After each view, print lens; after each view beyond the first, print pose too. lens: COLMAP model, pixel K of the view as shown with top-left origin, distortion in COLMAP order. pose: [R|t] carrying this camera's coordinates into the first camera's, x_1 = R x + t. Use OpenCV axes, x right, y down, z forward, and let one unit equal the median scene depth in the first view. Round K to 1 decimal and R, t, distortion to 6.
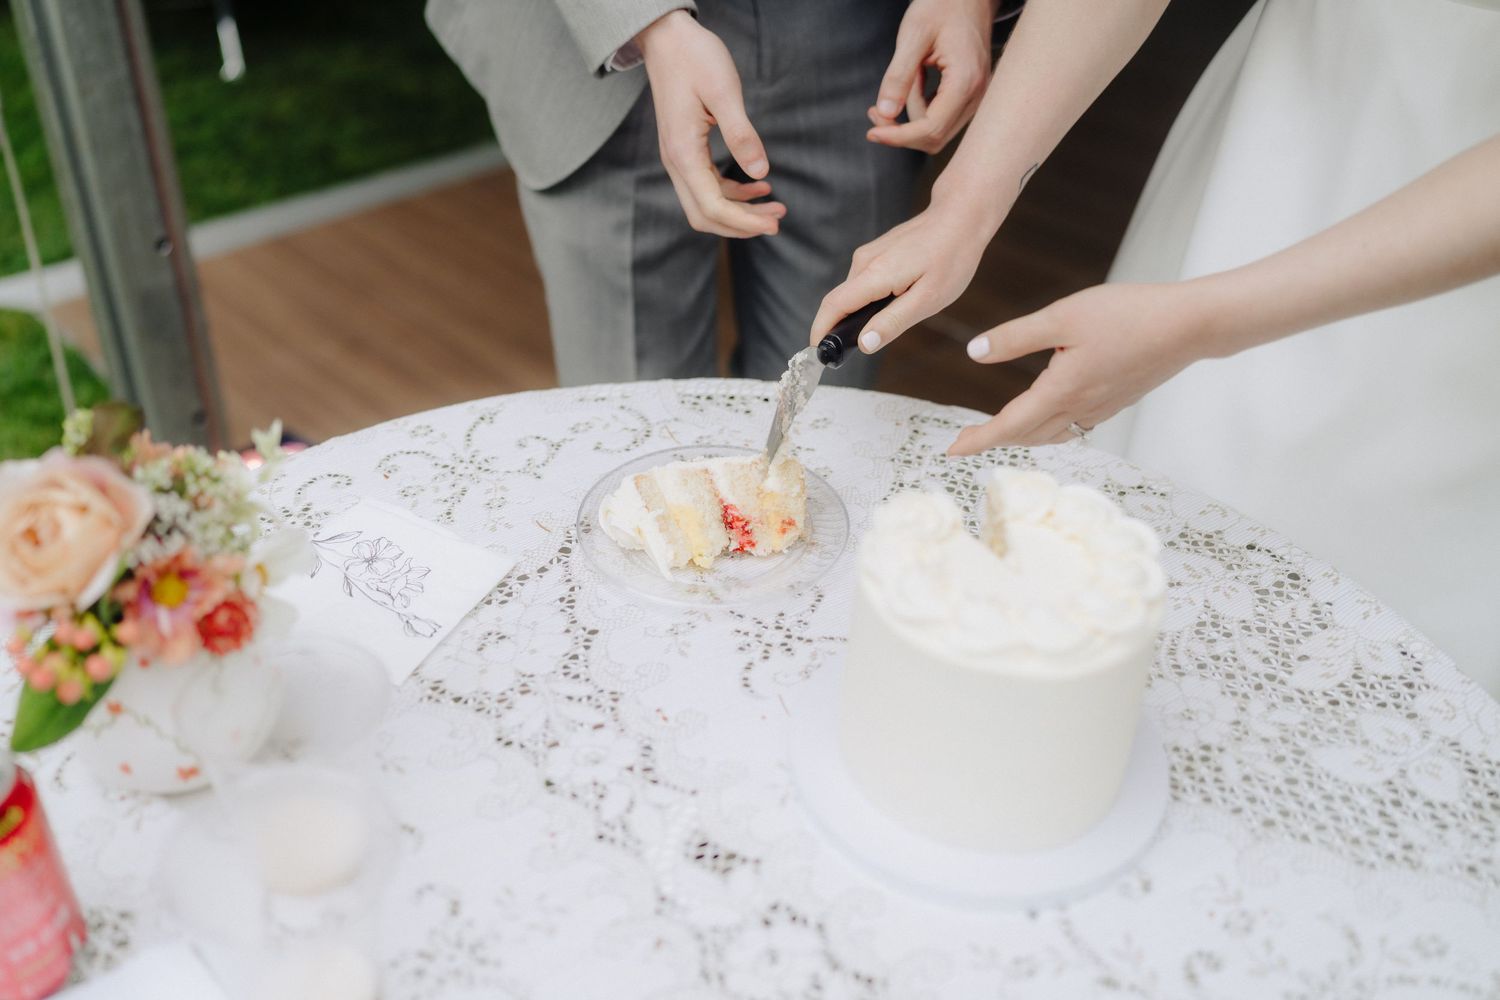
lens RADIAL K [[1474.1, 0, 728.8], [0, 1474.1, 512.1], [0, 0, 1]] dist [0.002349, 0.000000]
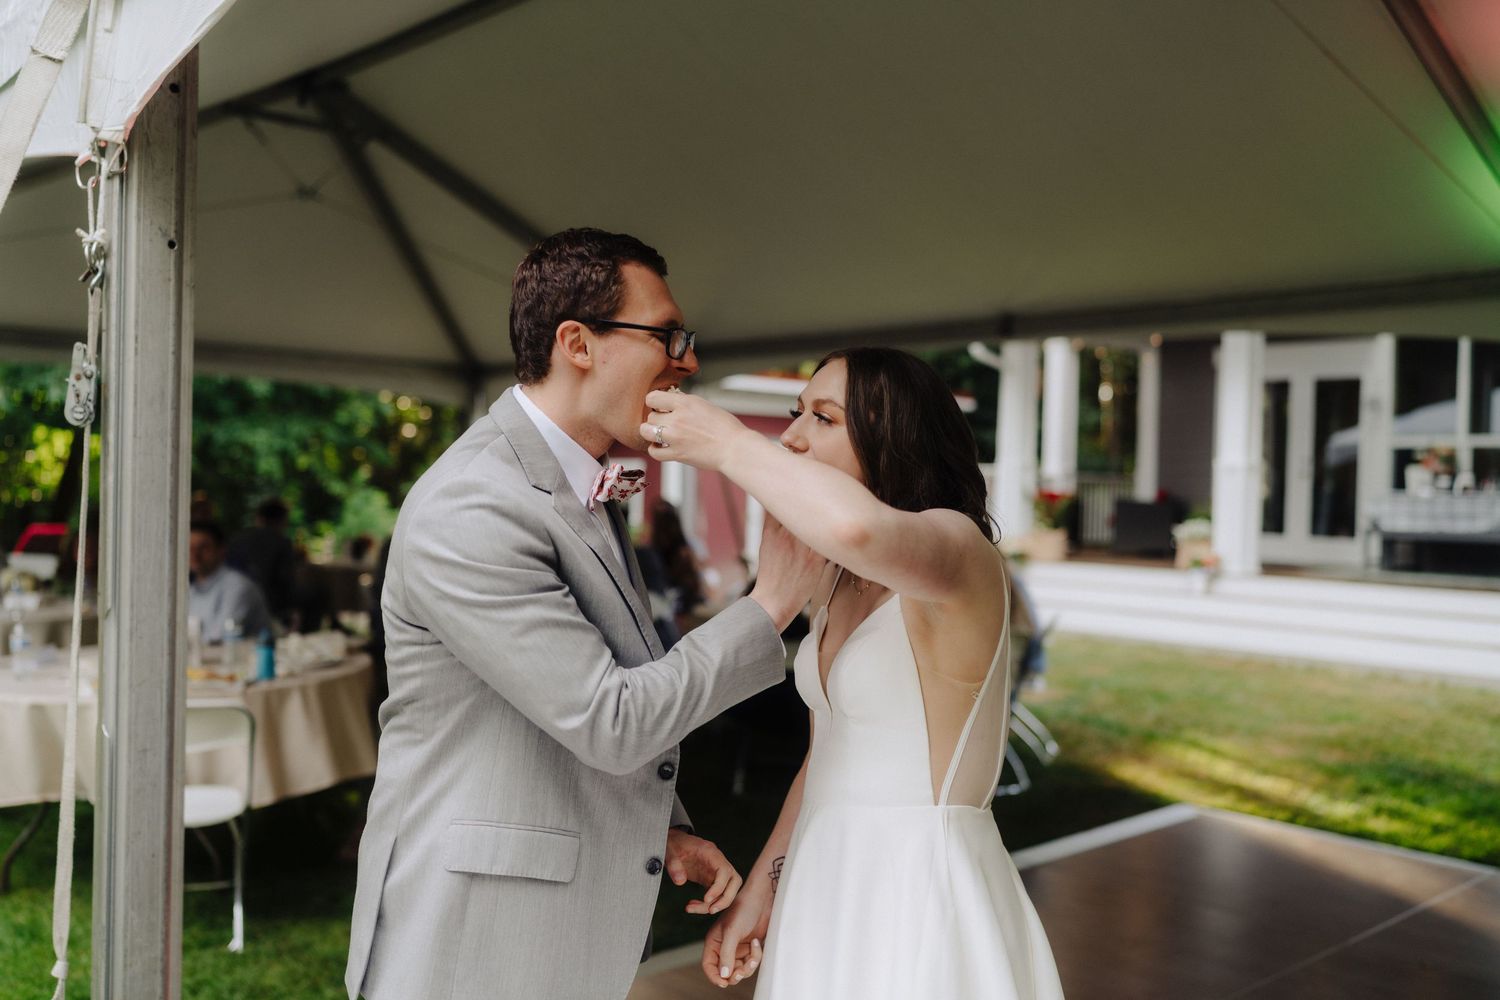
lens RADIAL K [[1474.1, 0, 737.8], [0, 1474.1, 503.1], [0, 0, 1]] dist [0.002349, 0.000000]
pose [[0.999934, 0.011090, 0.003150, 0.255579], [-0.007537, 0.835589, -0.549303, 0.217236], [-0.008724, 0.549243, 0.835617, -0.801223]]
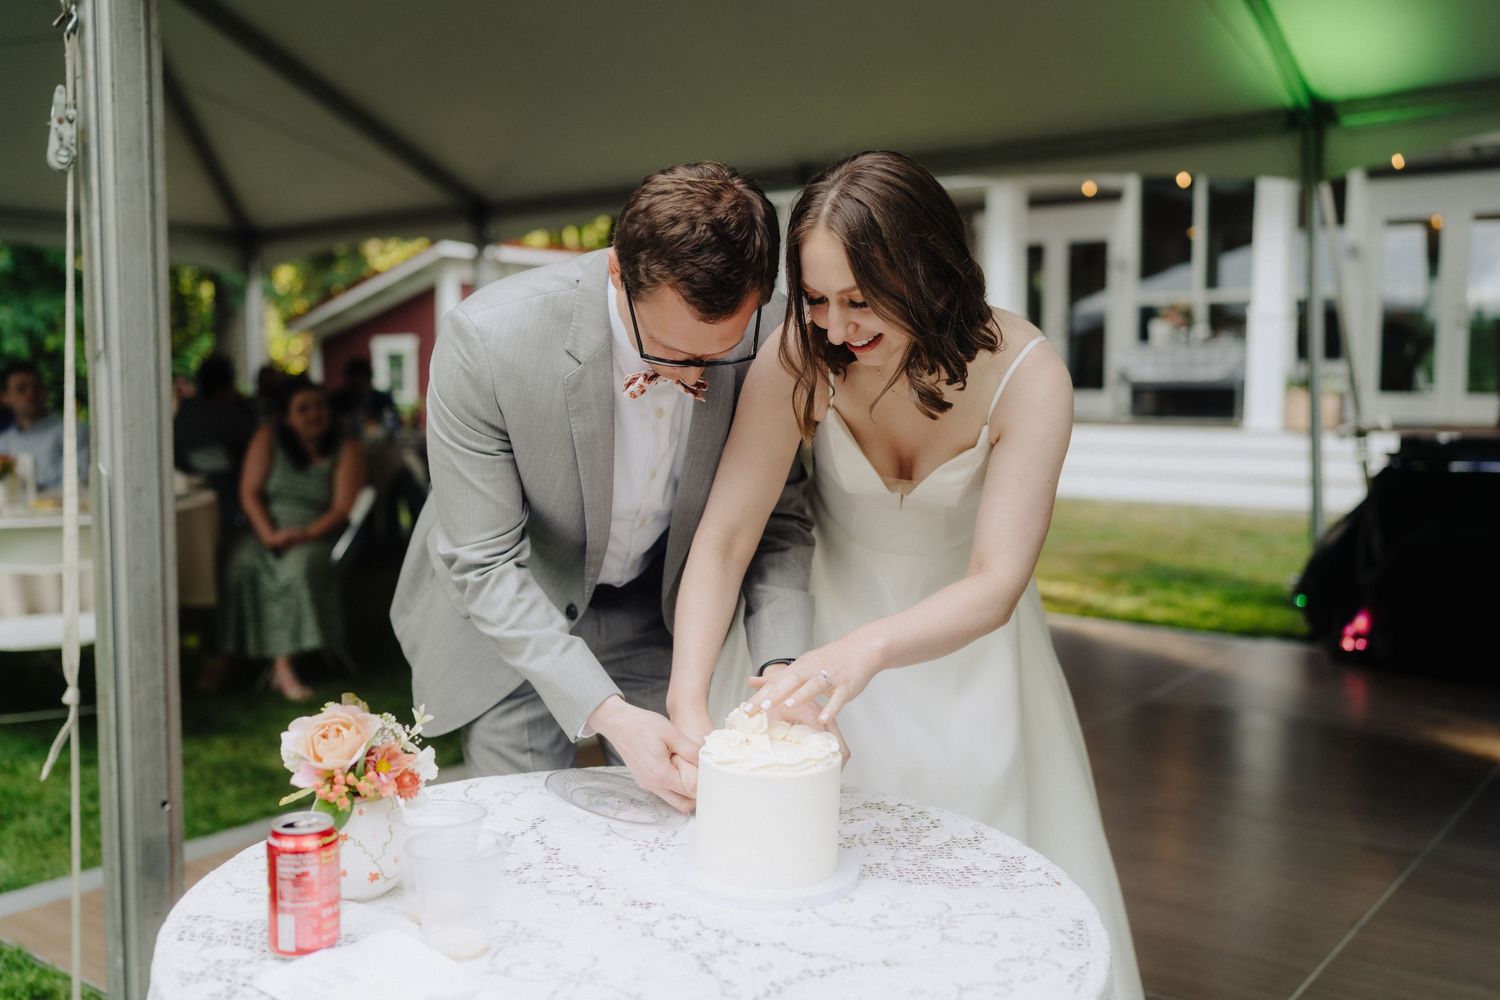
lens RADIAL K [[1474.1, 0, 750.1], [0, 1474.1, 499.5], [0, 0, 1]] dist [0.002349, 0.000000]
pose [[0.983434, -0.026281, 0.179352, -0.177976], [0.110997, 0.869552, -0.481206, 0.629189], [-0.143309, 0.493142, 0.858064, -0.865439]]
